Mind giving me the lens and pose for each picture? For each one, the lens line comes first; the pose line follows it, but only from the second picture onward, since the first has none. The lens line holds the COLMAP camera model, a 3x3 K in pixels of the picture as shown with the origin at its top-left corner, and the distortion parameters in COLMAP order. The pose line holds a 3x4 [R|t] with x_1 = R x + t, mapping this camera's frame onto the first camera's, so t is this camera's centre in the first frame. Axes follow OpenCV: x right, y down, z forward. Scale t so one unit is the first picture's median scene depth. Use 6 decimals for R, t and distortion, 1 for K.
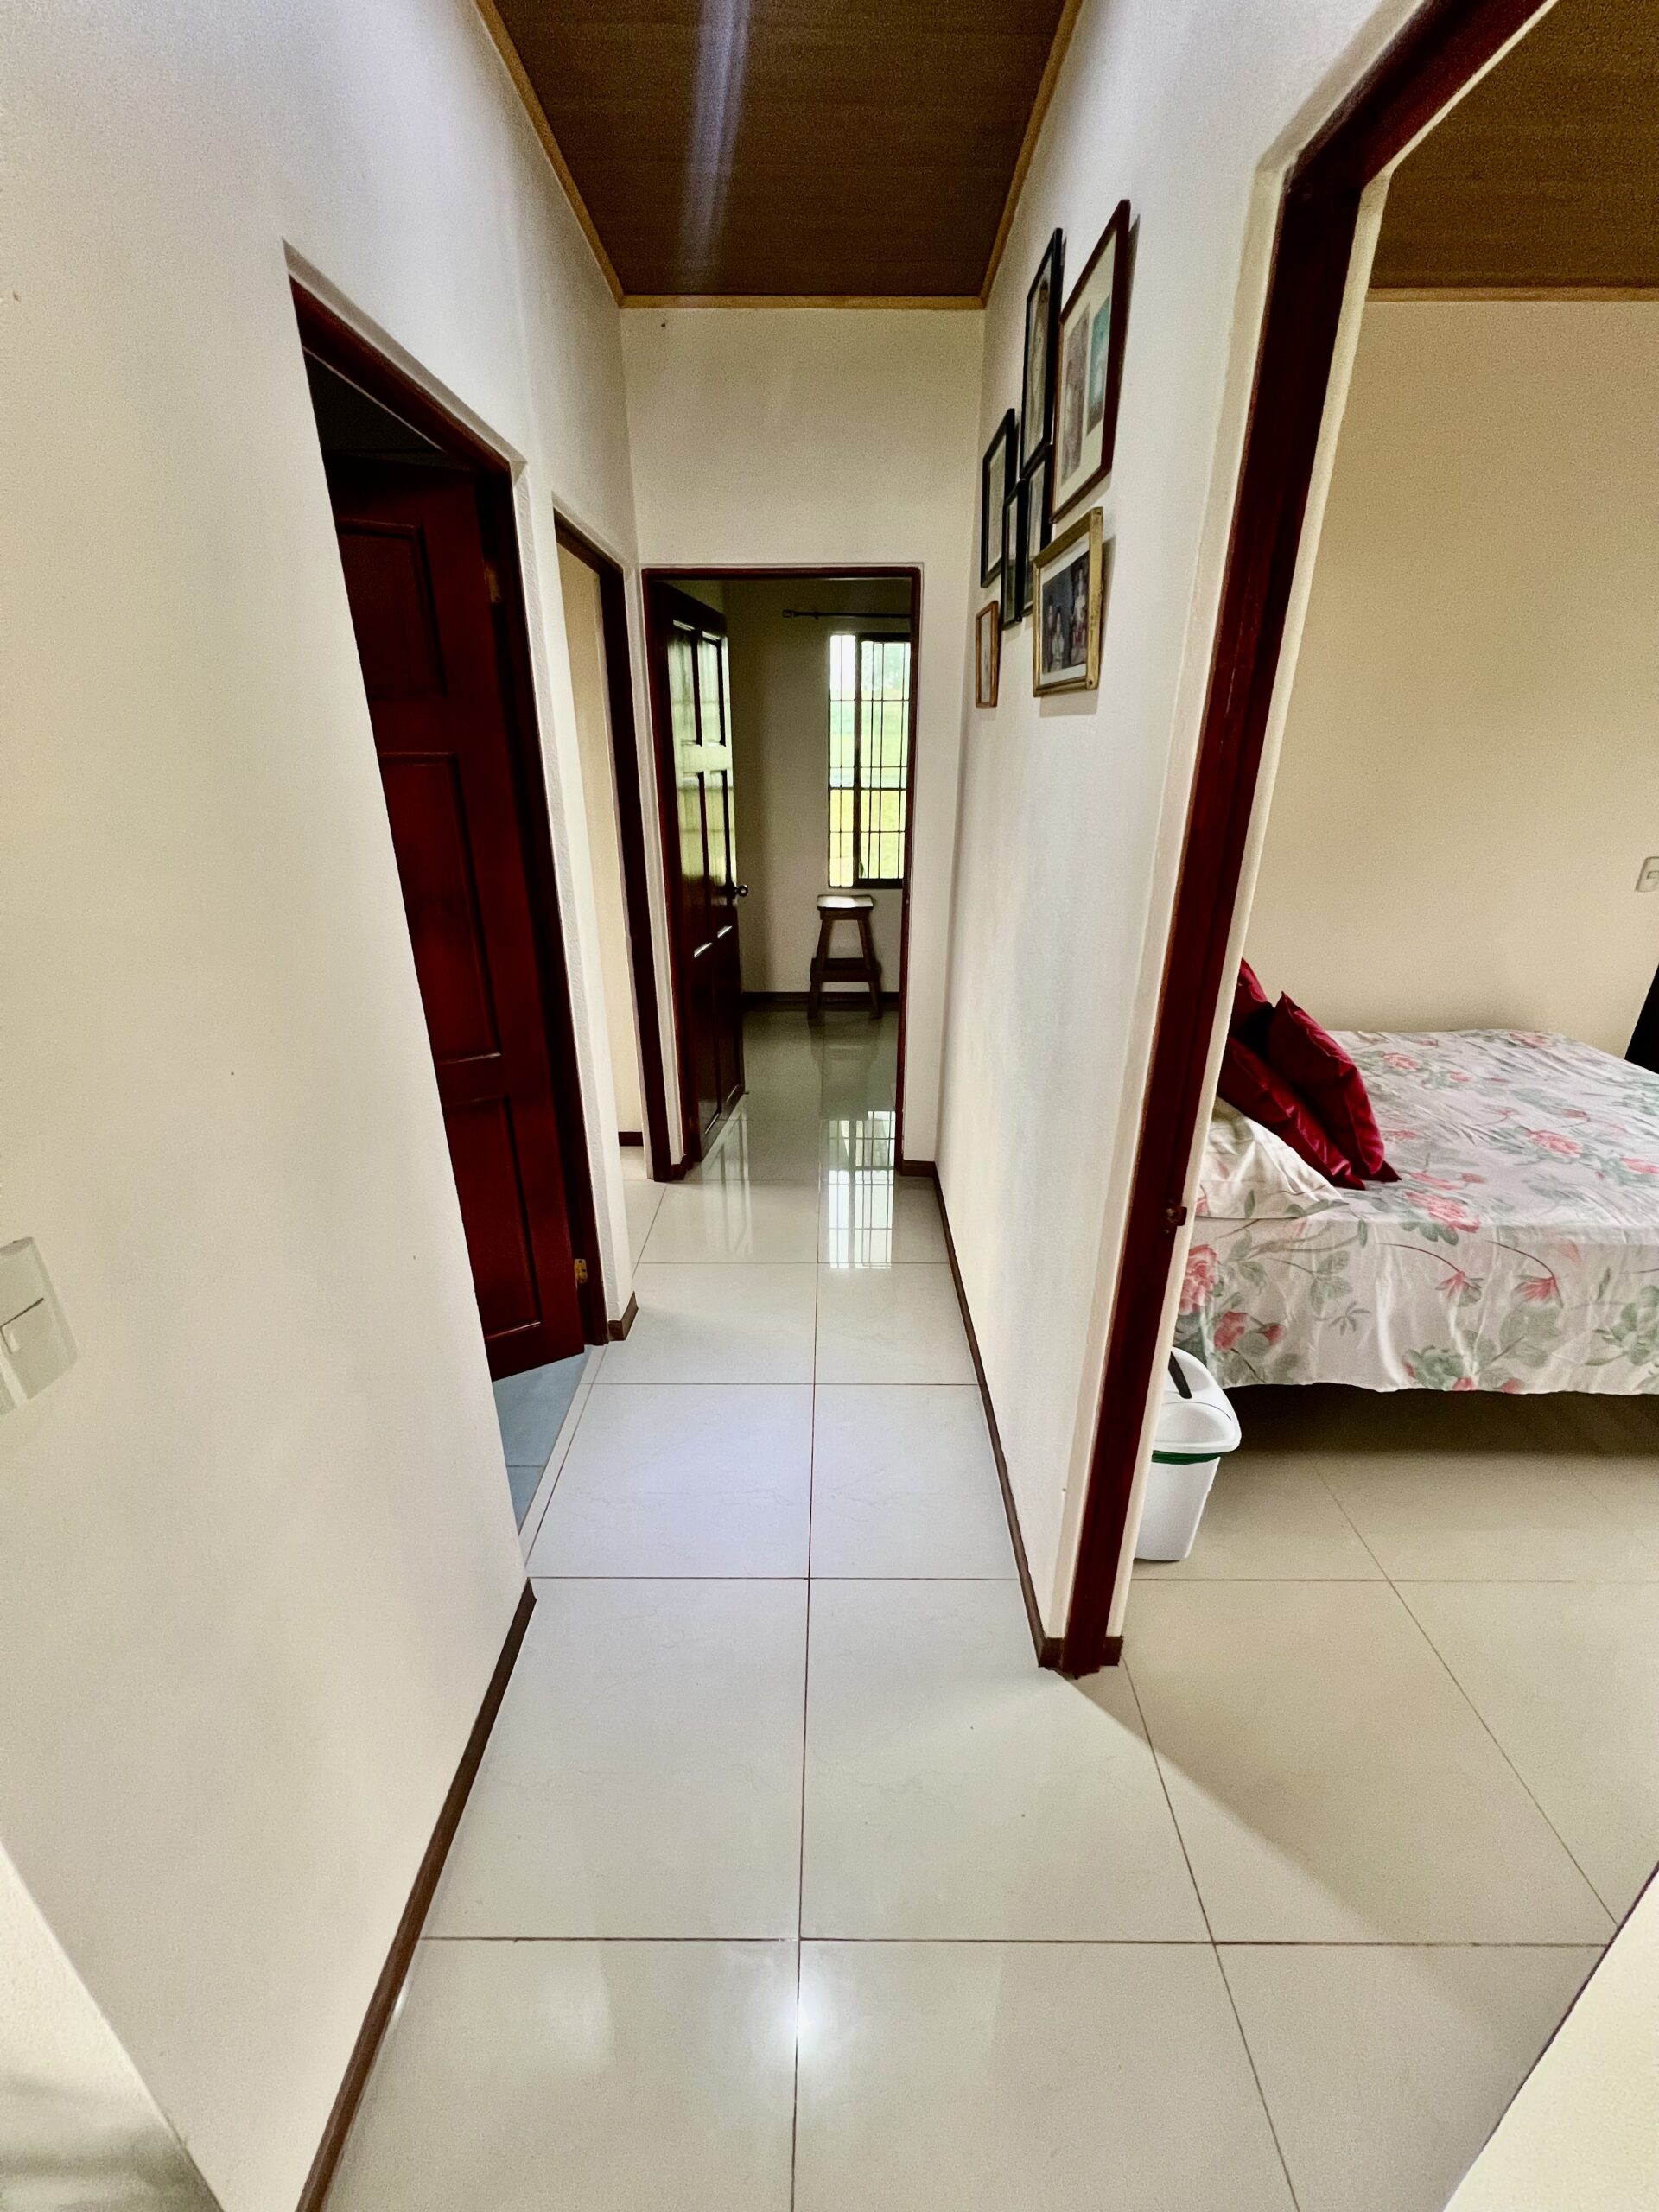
lens RADIAL K [[886.8, 0, 831.8], [0, 886.8, 1108.9], [0, 0, 1]] dist [0.000110, 0.000182]
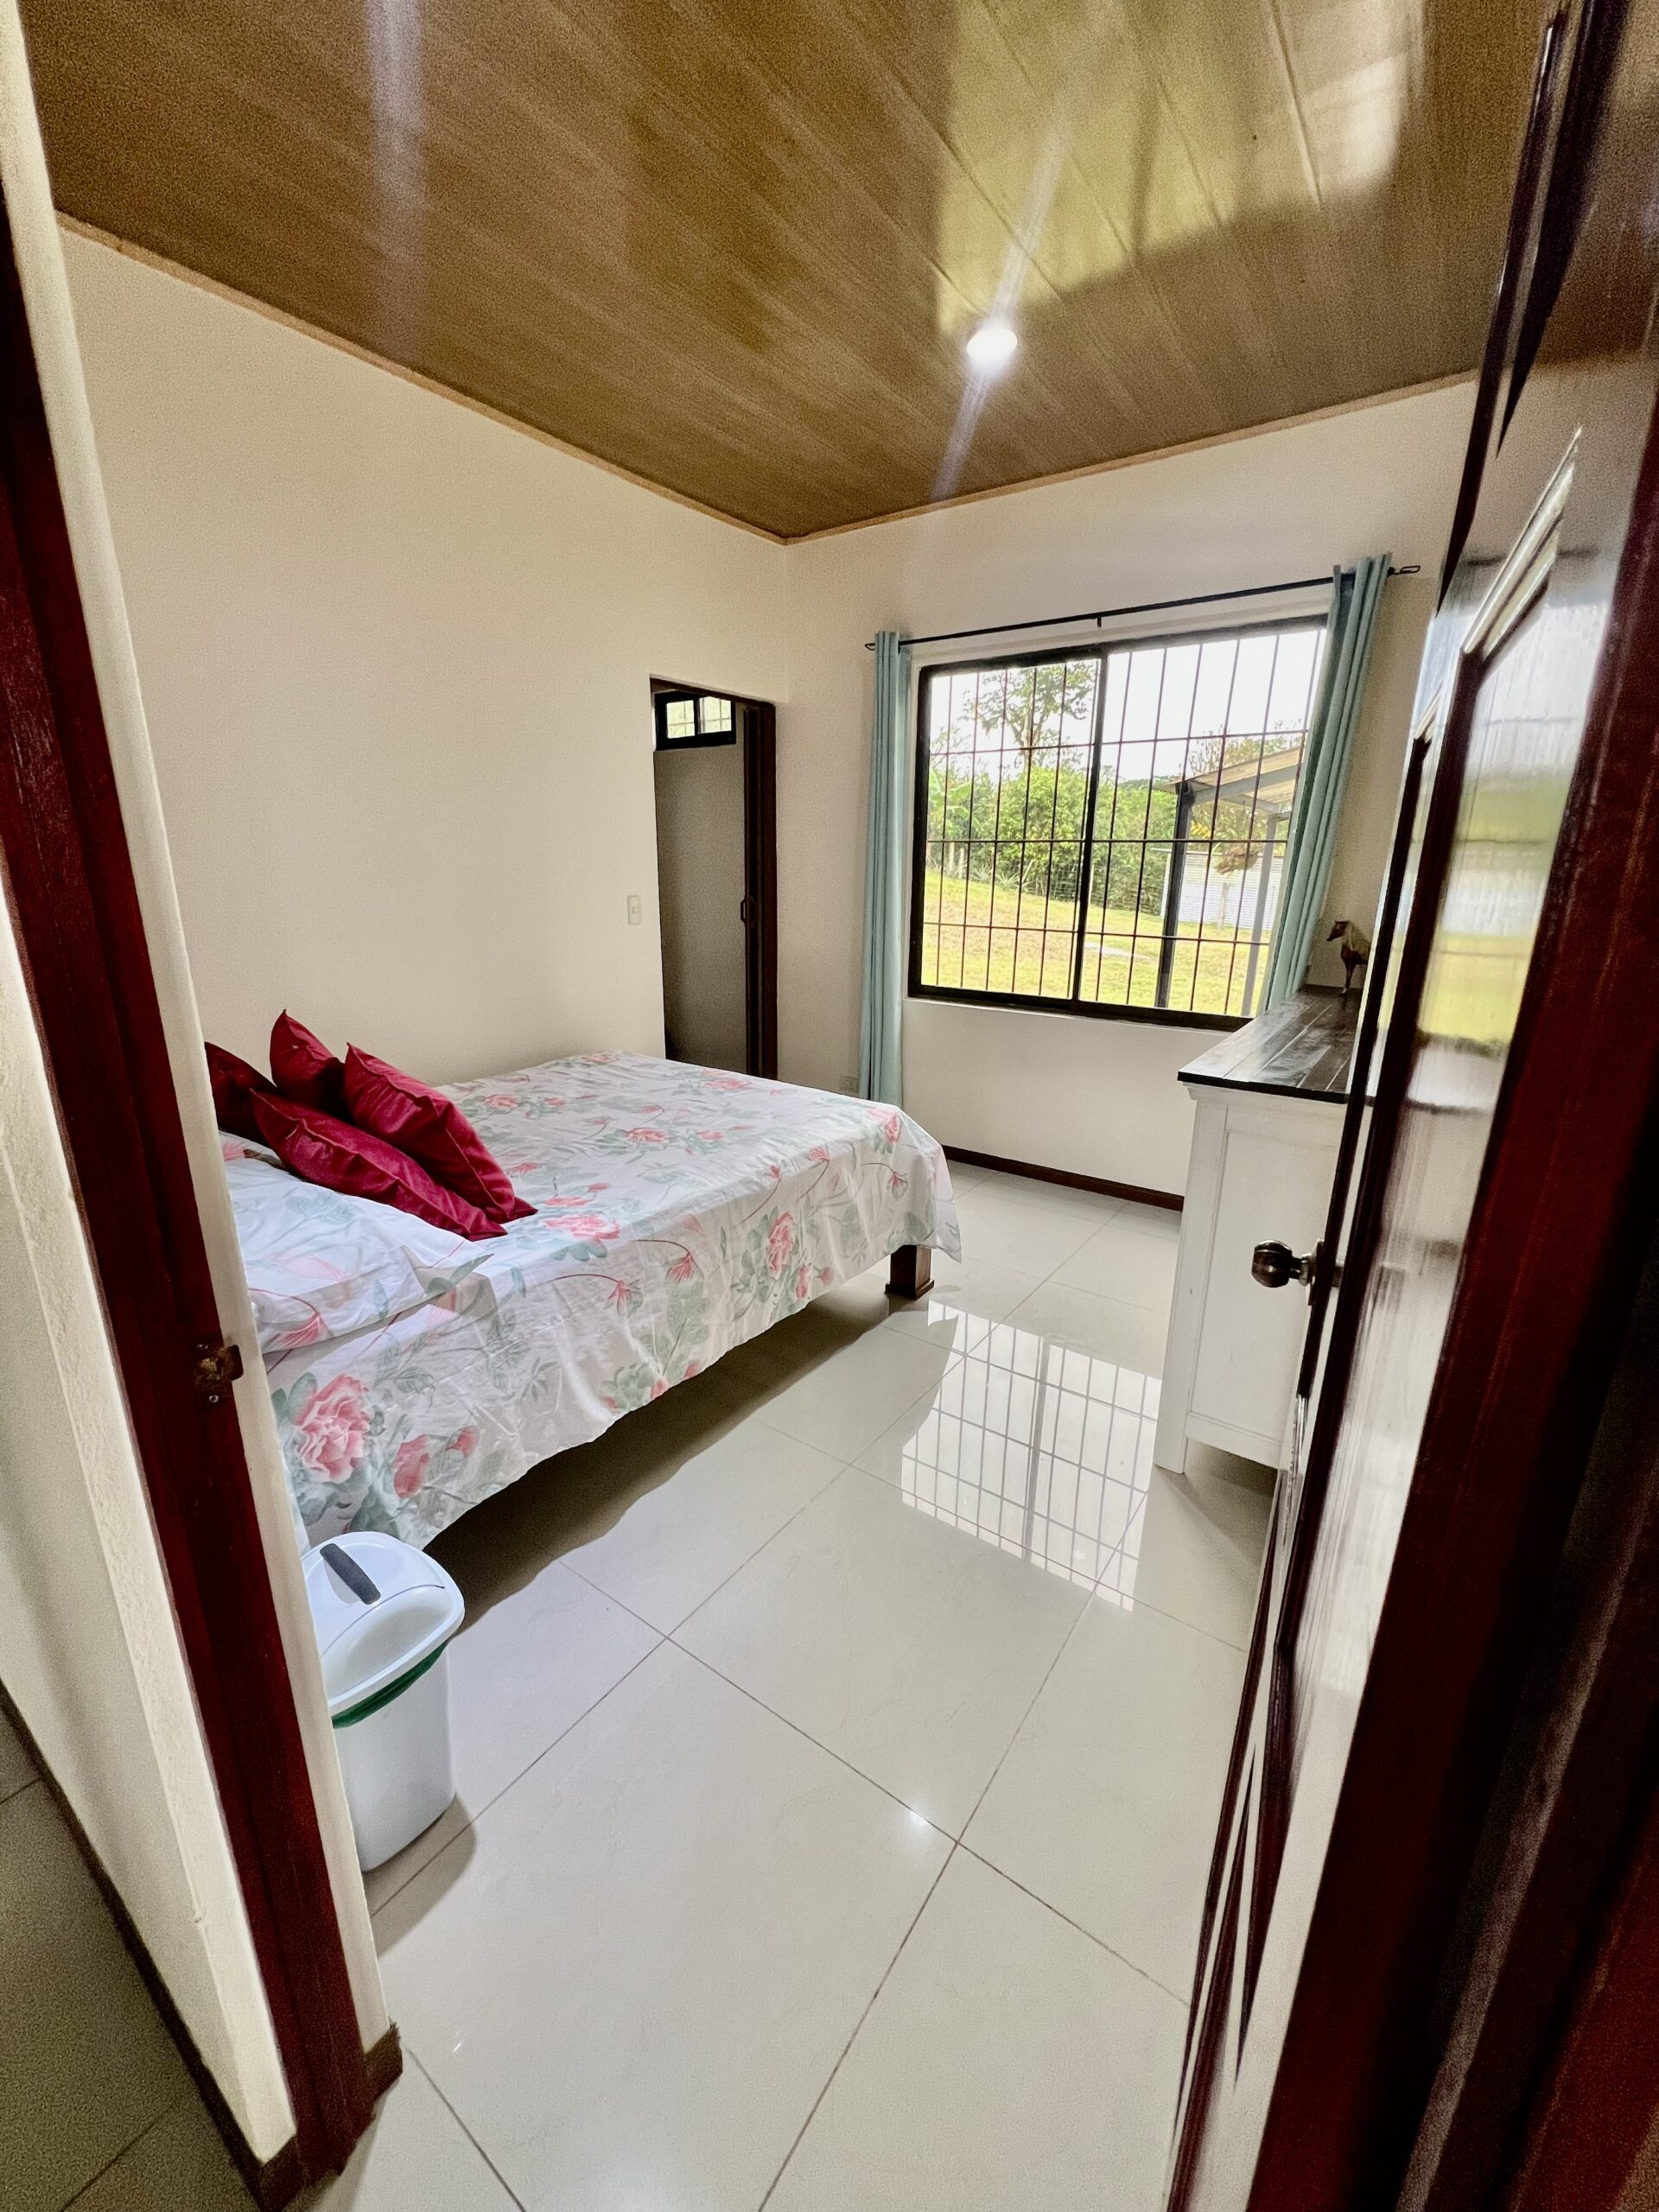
lens RADIAL K [[882.8, 0, 817.4], [0, 882.8, 1108.9], [0, 0, 1]] dist [0.001411, 0.000430]
pose [[0.589642, -0.218246, 0.777619, 0.127985], [0.306559, 0.951225, 0.034517, 0.037322], [-0.747224, 0.218034, 0.627788, 0.190864]]
